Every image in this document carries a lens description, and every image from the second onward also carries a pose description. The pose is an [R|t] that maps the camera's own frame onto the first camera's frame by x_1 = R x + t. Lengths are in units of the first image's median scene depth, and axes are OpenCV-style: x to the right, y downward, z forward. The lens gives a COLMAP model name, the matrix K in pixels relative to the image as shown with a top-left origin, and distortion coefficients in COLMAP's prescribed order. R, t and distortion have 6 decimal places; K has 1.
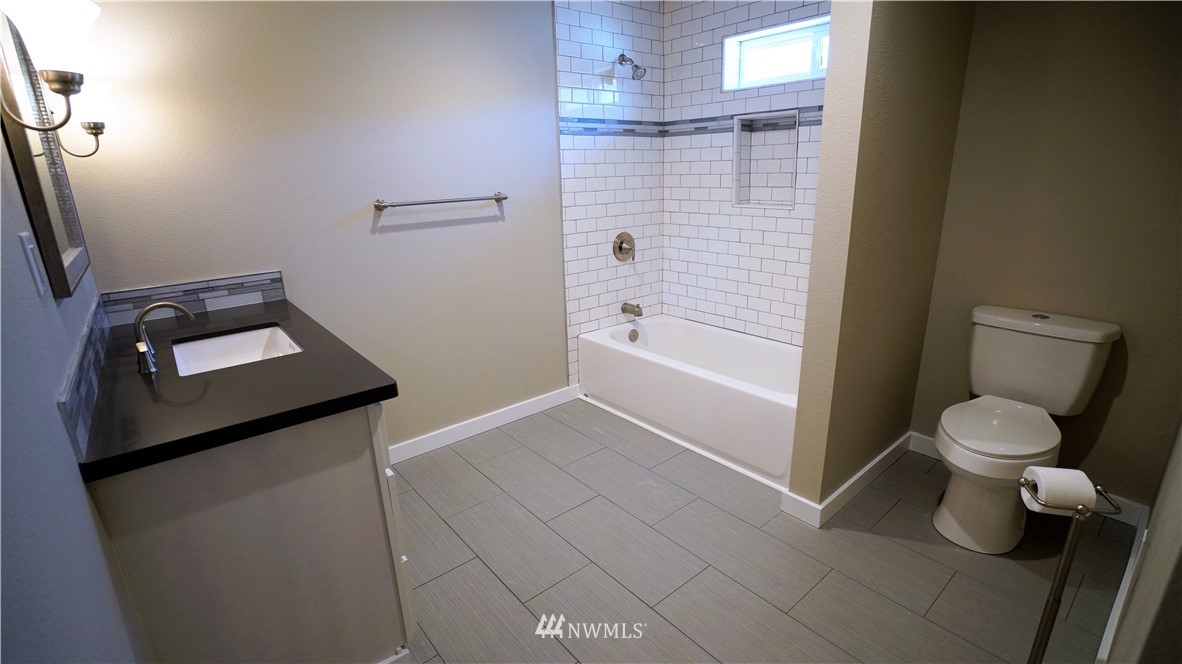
lens RADIAL K [[538.0, 0, 591.0], [0, 538.0, 332.0], [0, 0, 1]] dist [-0.004986, -0.000416]
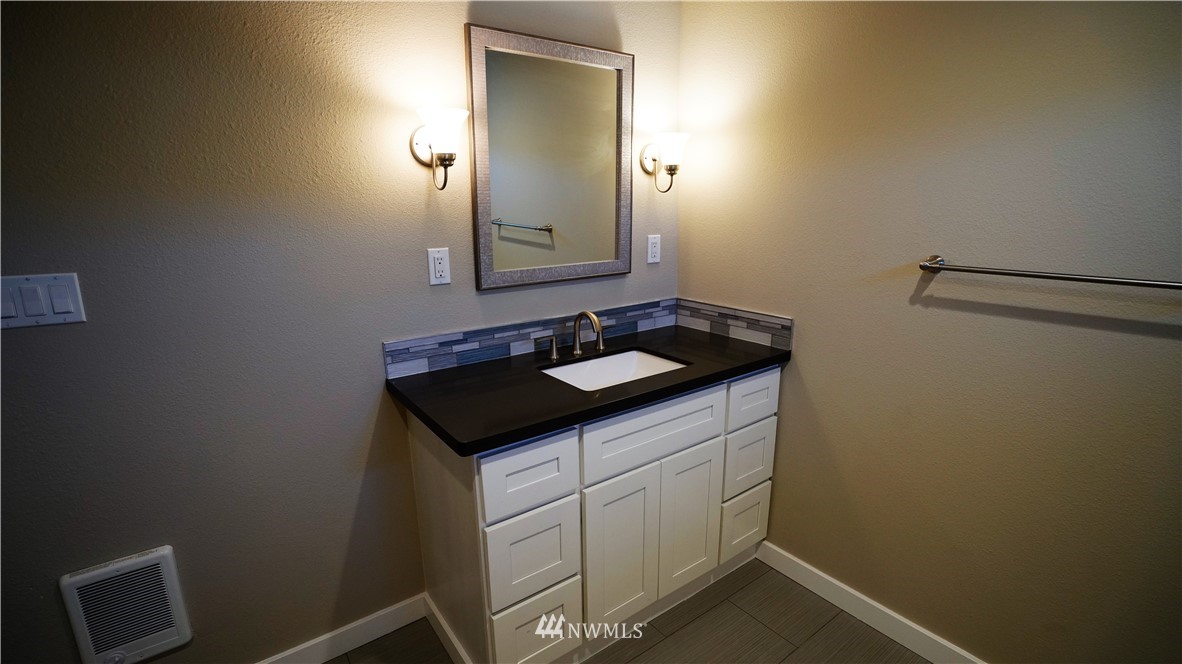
lens RADIAL K [[538.0, 0, 591.0], [0, 538.0, 332.0], [0, 0, 1]] dist [-0.004986, -0.000416]
pose [[-0.064293, 0.270805, -0.960485, 0.292154], [-0.271926, 0.921301, 0.277959, -0.257070], [0.960168, 0.279051, 0.014406, 0.706942]]
